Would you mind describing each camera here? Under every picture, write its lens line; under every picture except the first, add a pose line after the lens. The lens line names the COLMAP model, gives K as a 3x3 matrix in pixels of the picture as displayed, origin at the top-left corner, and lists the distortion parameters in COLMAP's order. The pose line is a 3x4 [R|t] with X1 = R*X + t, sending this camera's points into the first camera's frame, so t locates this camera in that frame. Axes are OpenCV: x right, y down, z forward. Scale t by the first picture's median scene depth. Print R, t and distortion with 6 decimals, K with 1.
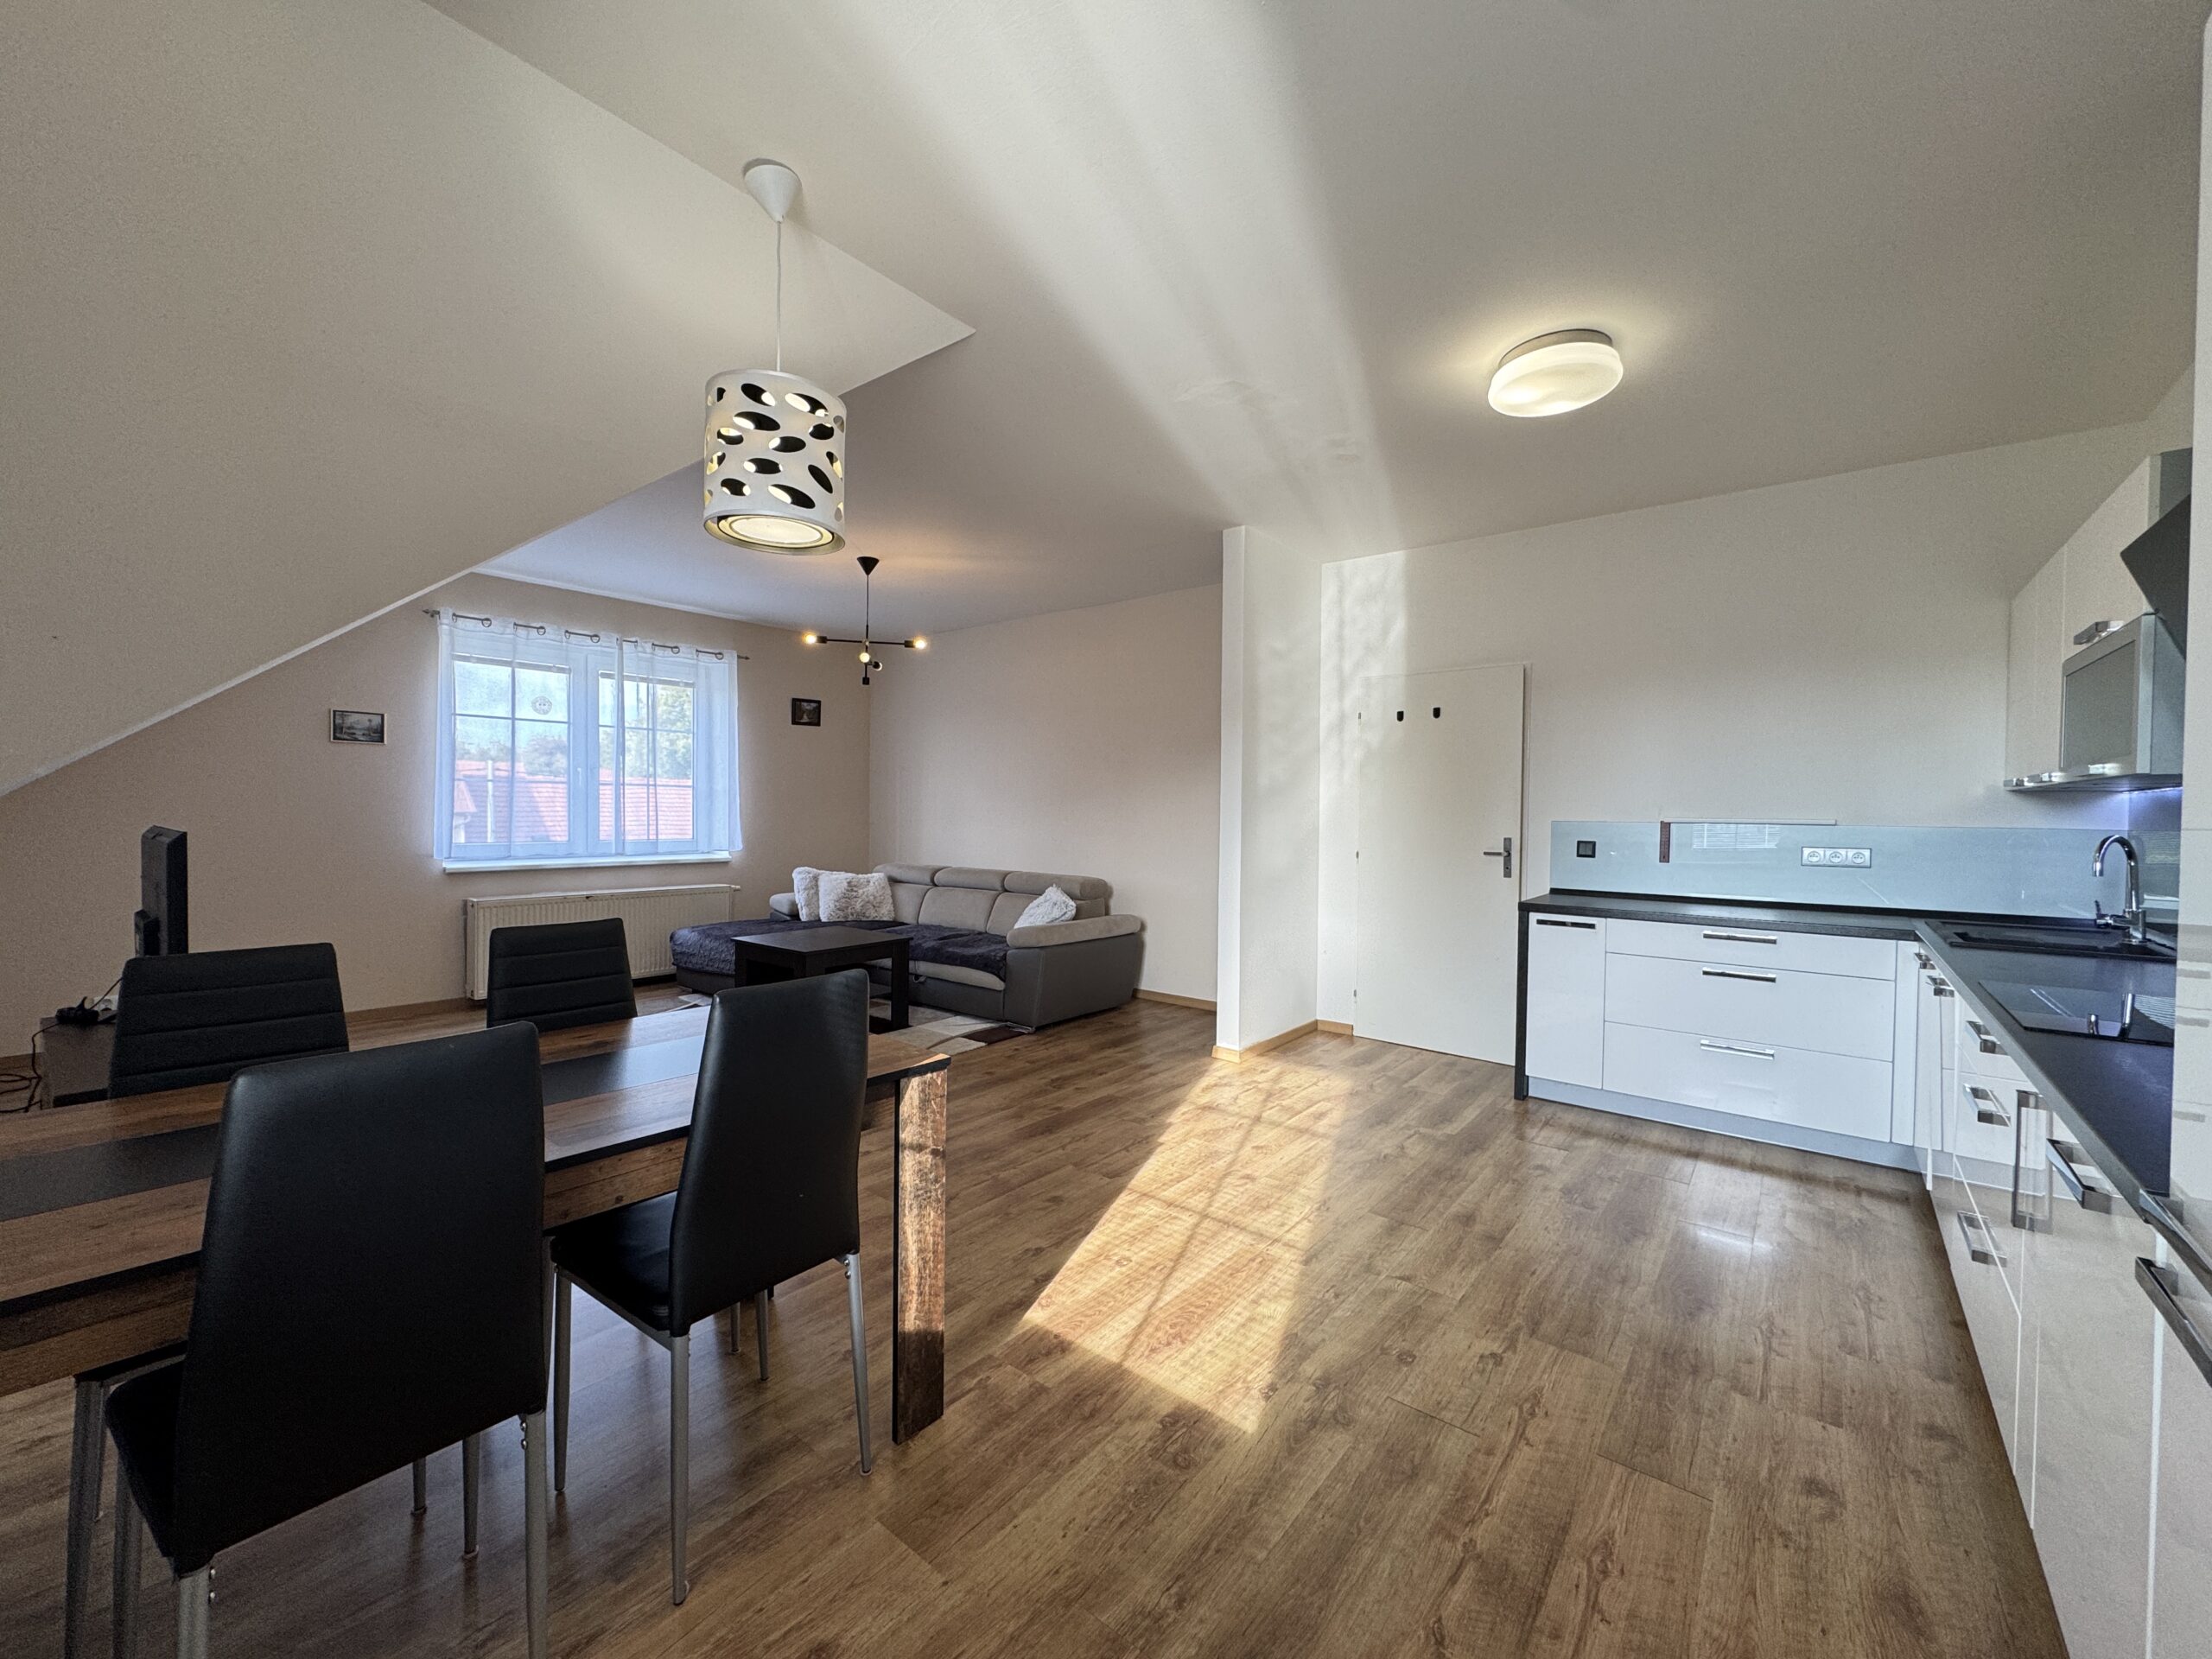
lens RADIAL K [[879.6, 0, 1109.5], [0, 879.6, 825.0], [0, 0, 1]] dist [-0.001146, -0.000353]
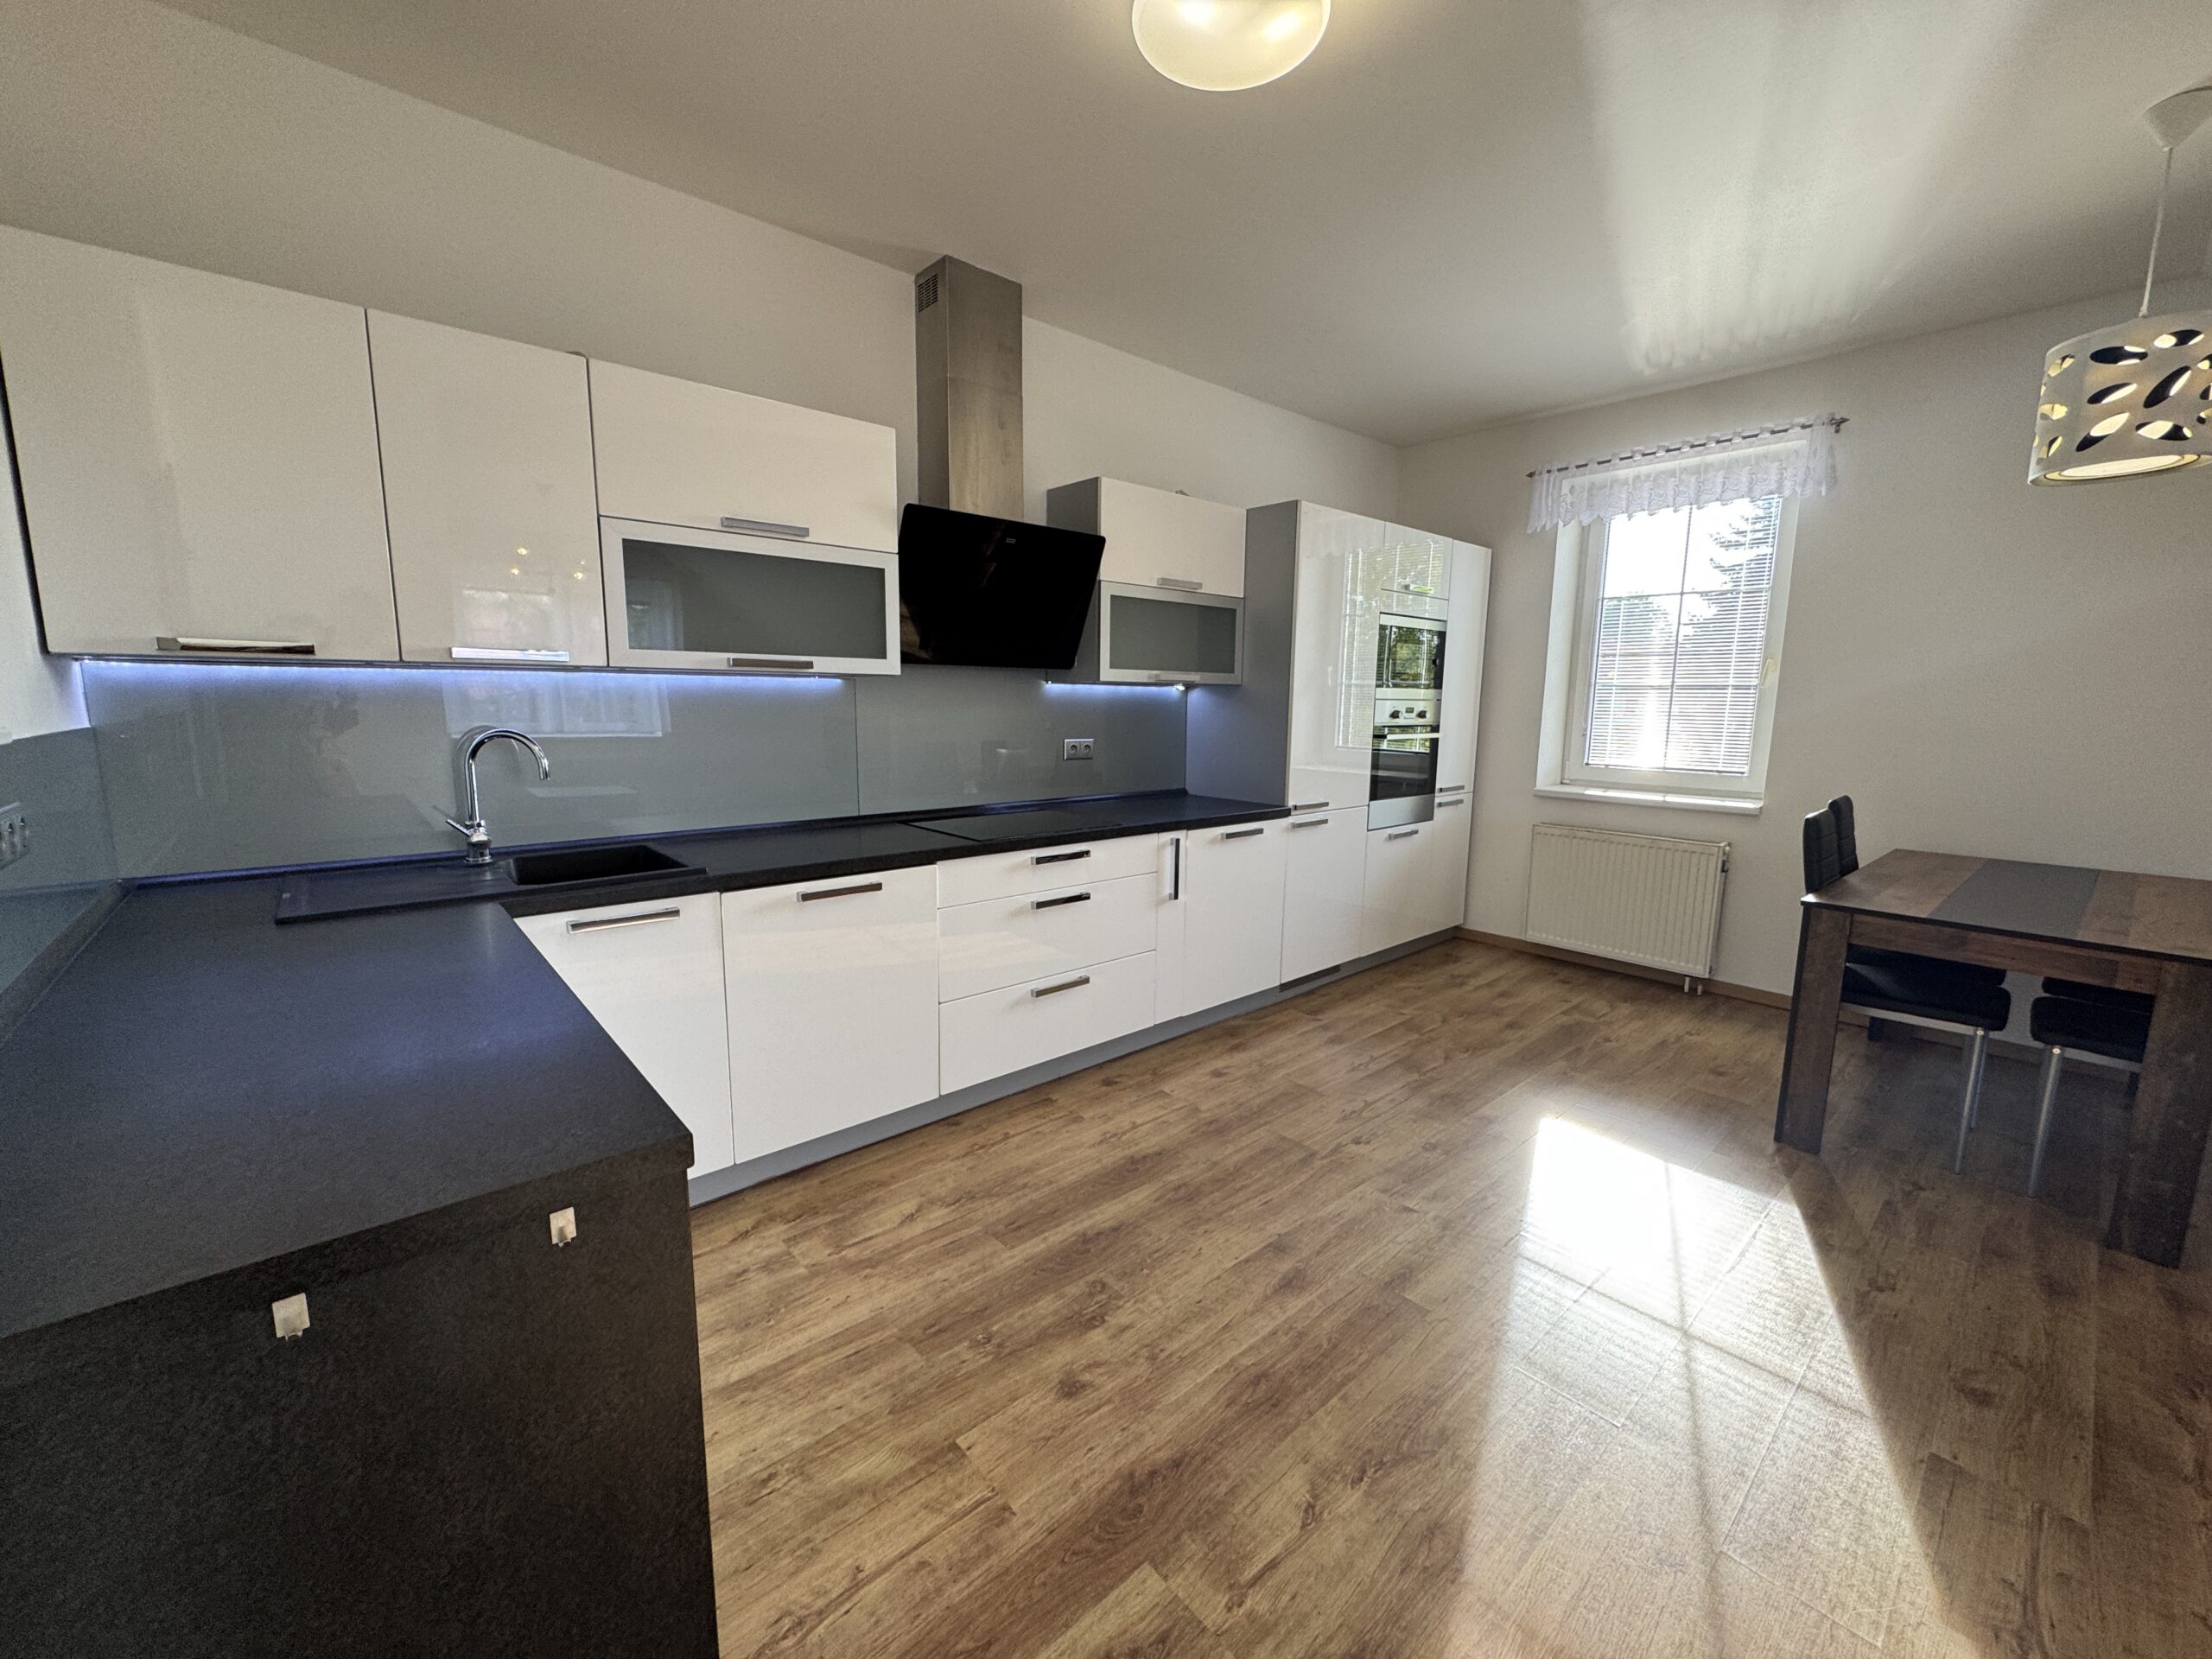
lens RADIAL K [[879.6, 0, 1109.5], [0, 879.6, 825.0], [0, 0, 1]] dist [-0.001146, -0.000353]
pose [[-0.985559, -0.045282, 0.163168, 0.424760], [-0.018193, 0.986320, 0.163837, -0.040079], [-0.168354, 0.158503, -0.972900, 1.567299]]
